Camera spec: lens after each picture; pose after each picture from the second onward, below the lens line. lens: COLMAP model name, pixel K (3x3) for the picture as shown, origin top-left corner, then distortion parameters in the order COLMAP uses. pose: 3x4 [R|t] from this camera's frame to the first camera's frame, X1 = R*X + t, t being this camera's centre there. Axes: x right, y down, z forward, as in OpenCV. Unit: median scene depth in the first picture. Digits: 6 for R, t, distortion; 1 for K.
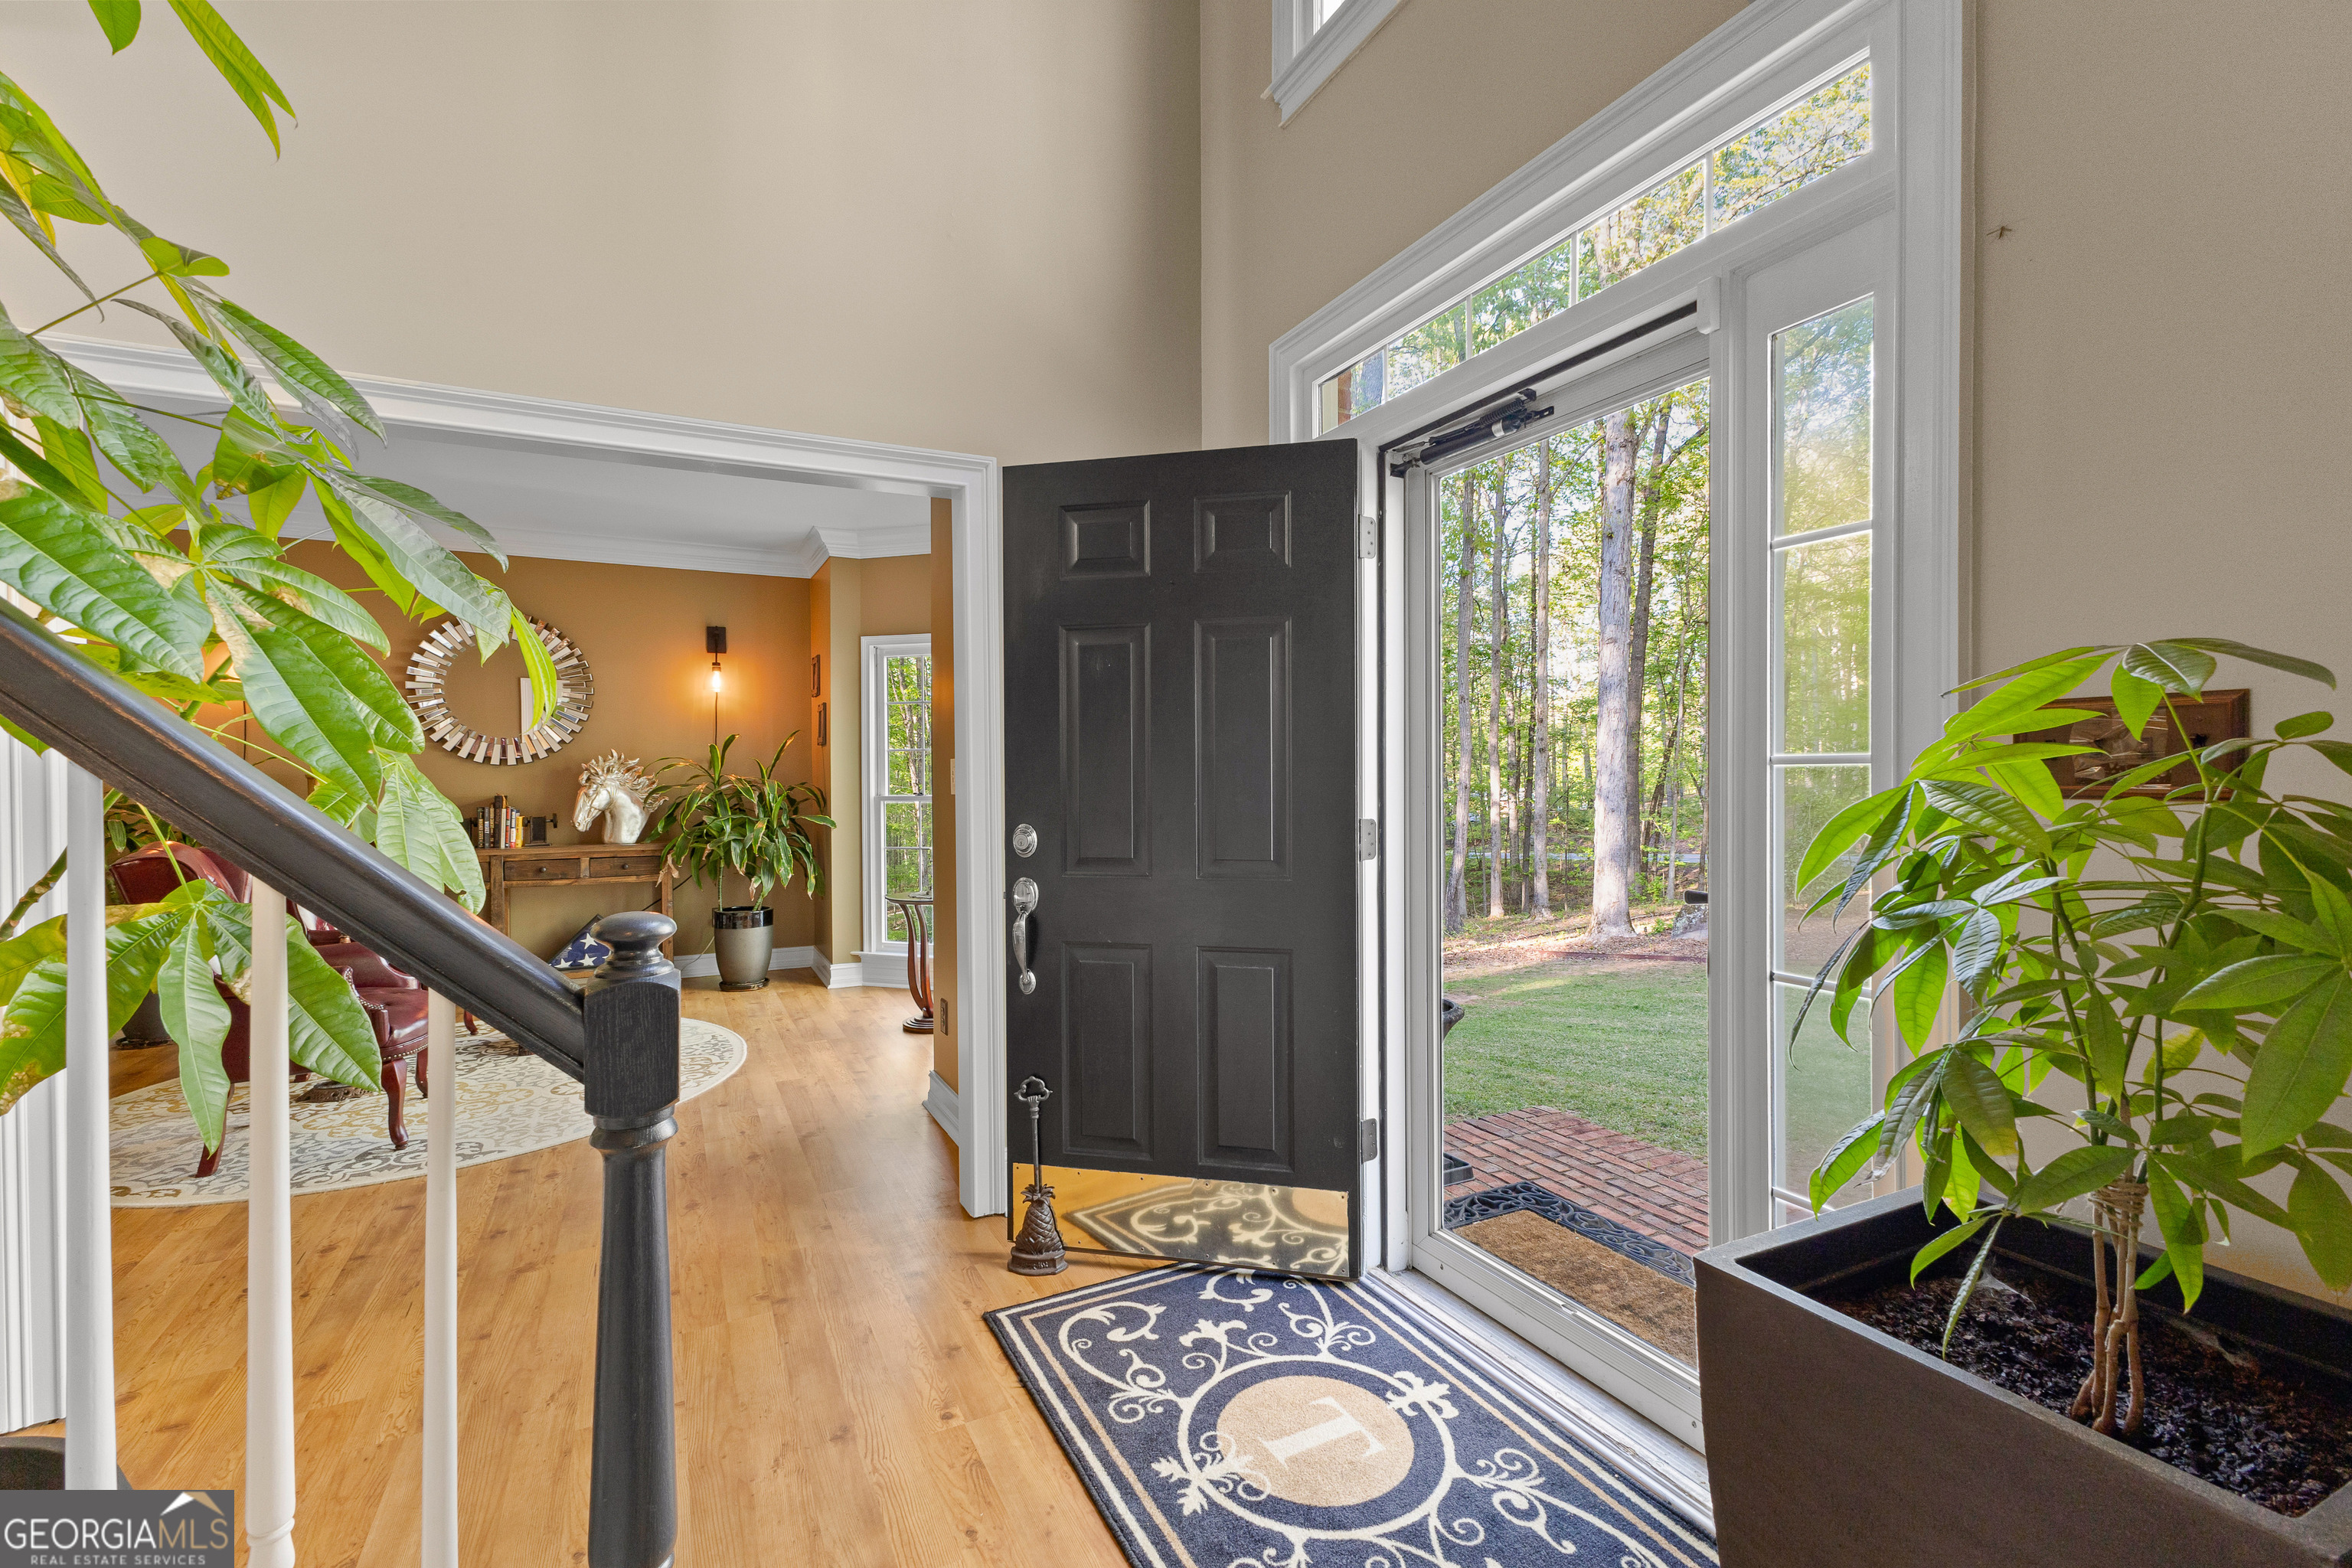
lens RADIAL K [[1012.1, 0, 1182.6], [0, 1012.1, 783.5], [0, 0, 1]] dist [0.001660, 0.000264]
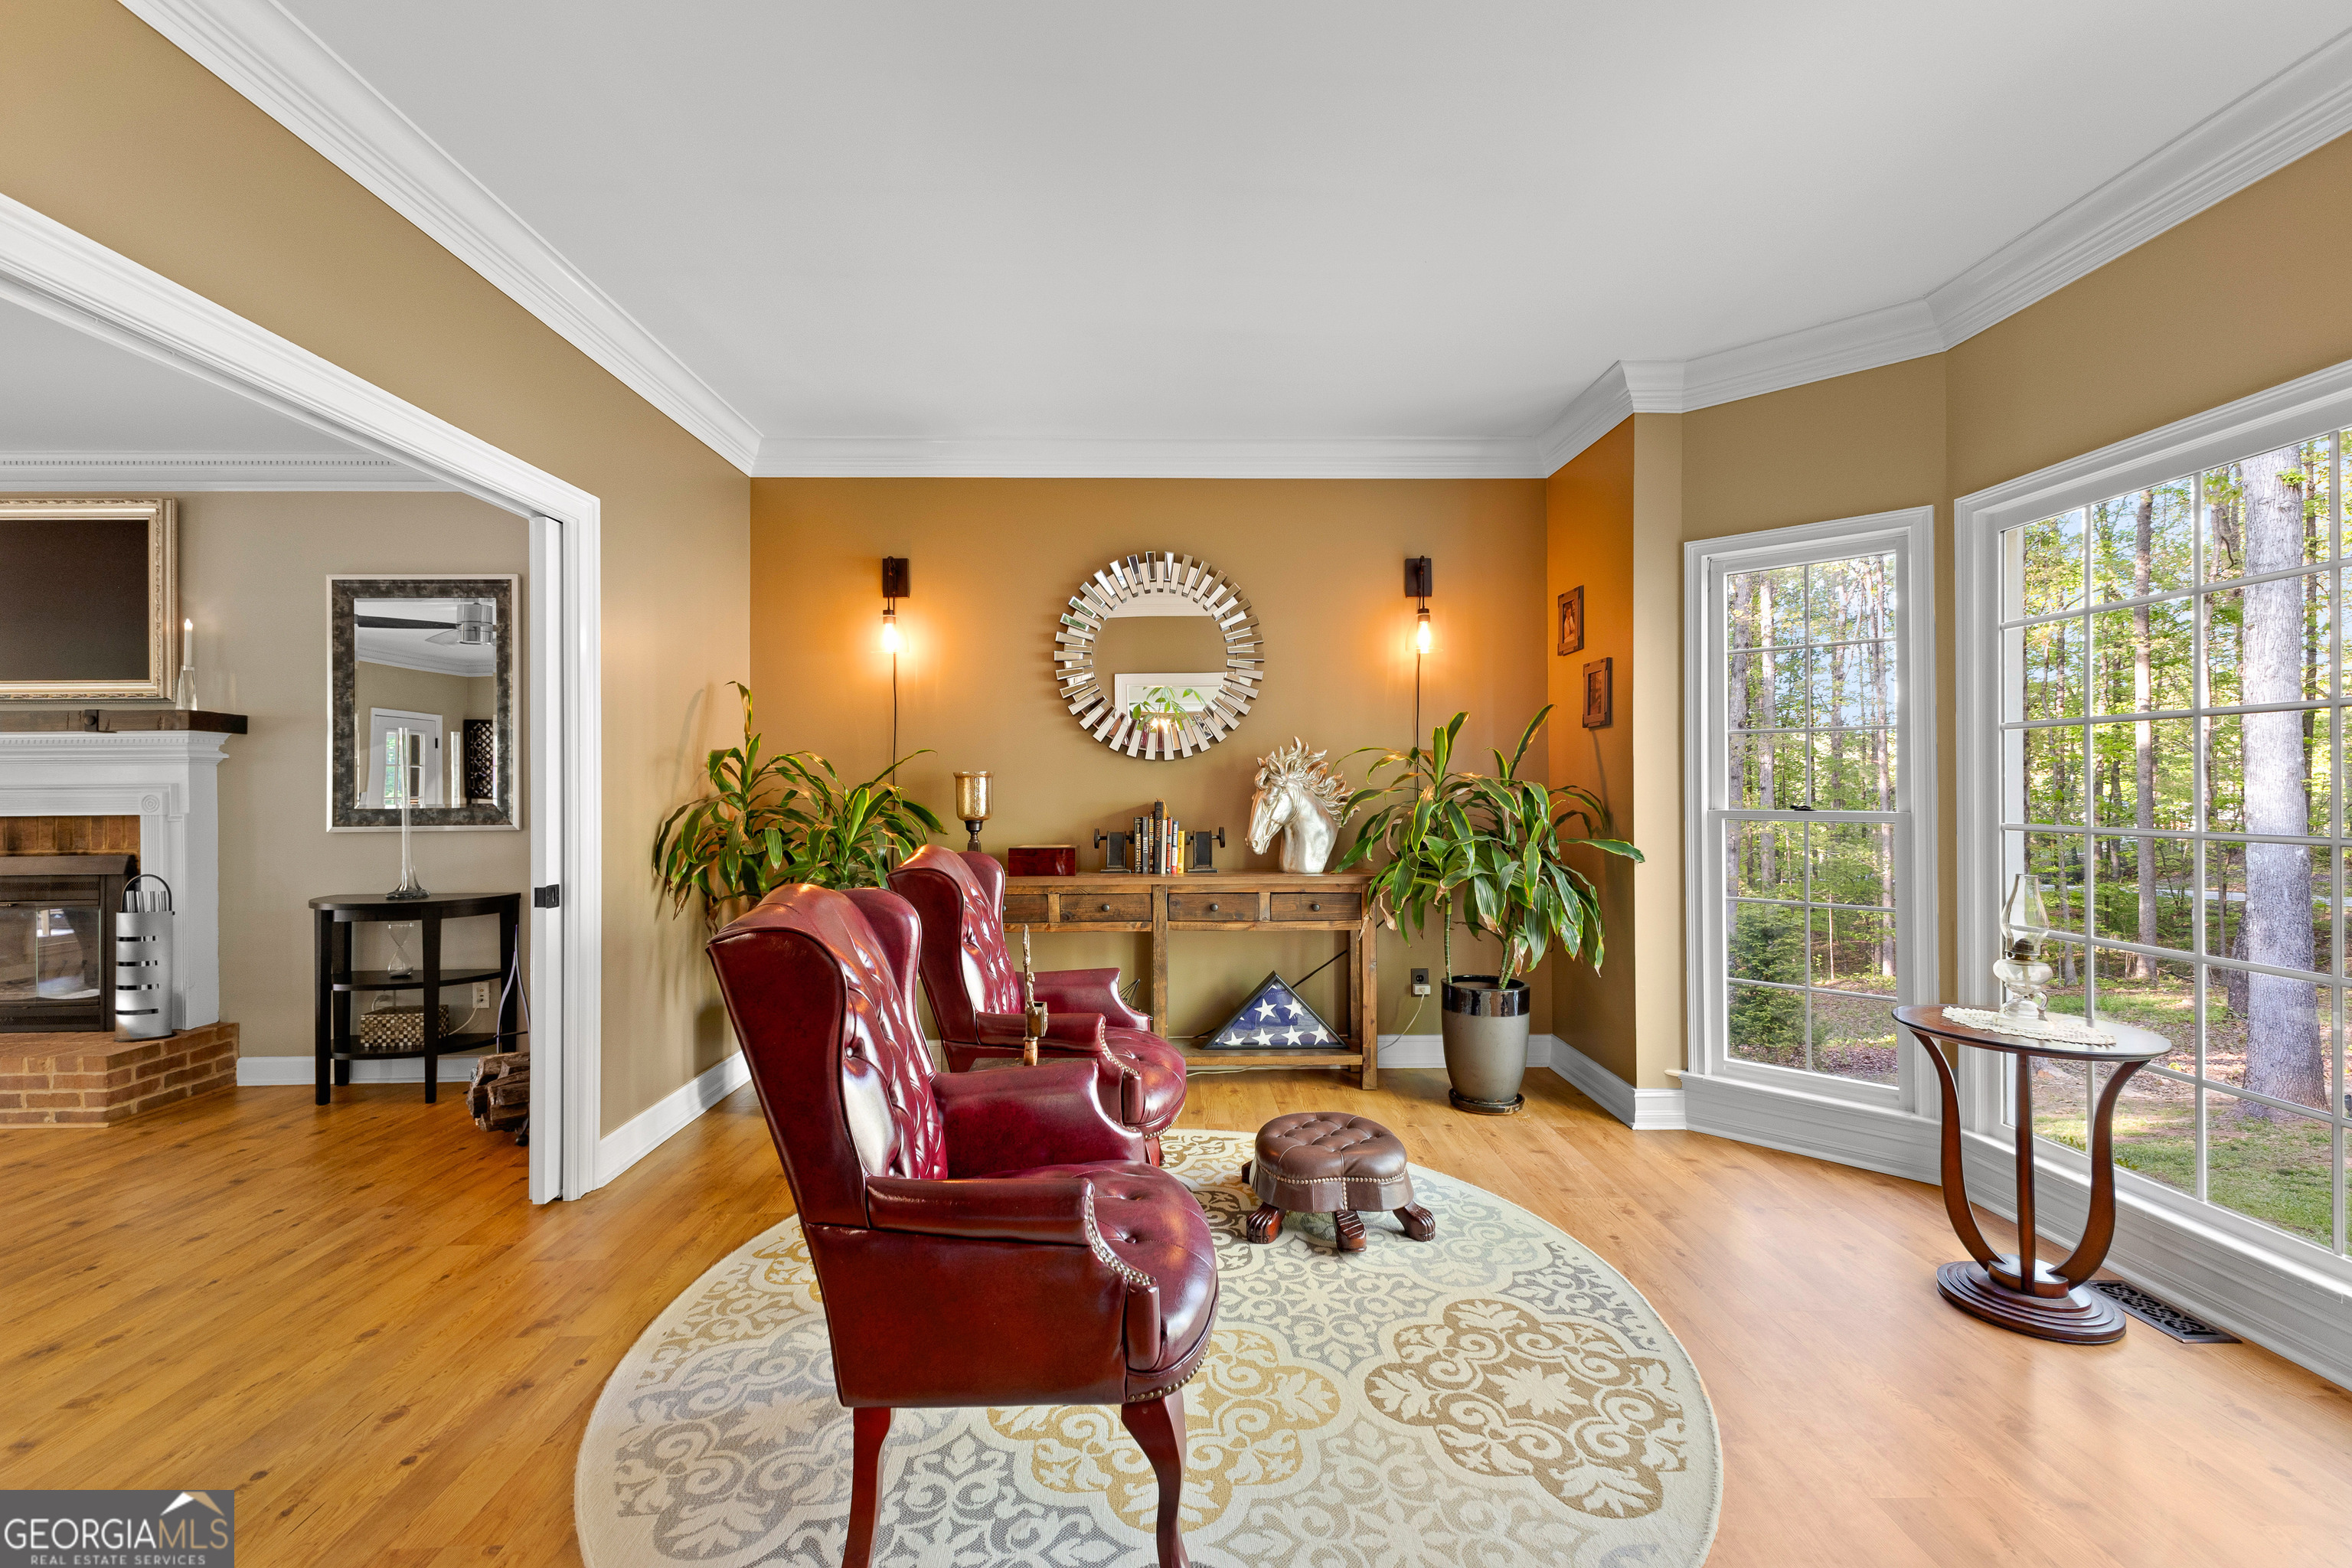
lens RADIAL K [[1029.6, 0, 1174.2], [0, 1029.6, 777.9], [0, 0, 1]] dist [0.000680, 0.000002]
pose [[0.893712, 0.001459, -0.448638, -0.321340], [-0.006497, 0.999932, -0.009692, 0.001832], [0.448593, 0.011577, 0.893661, 0.331162]]
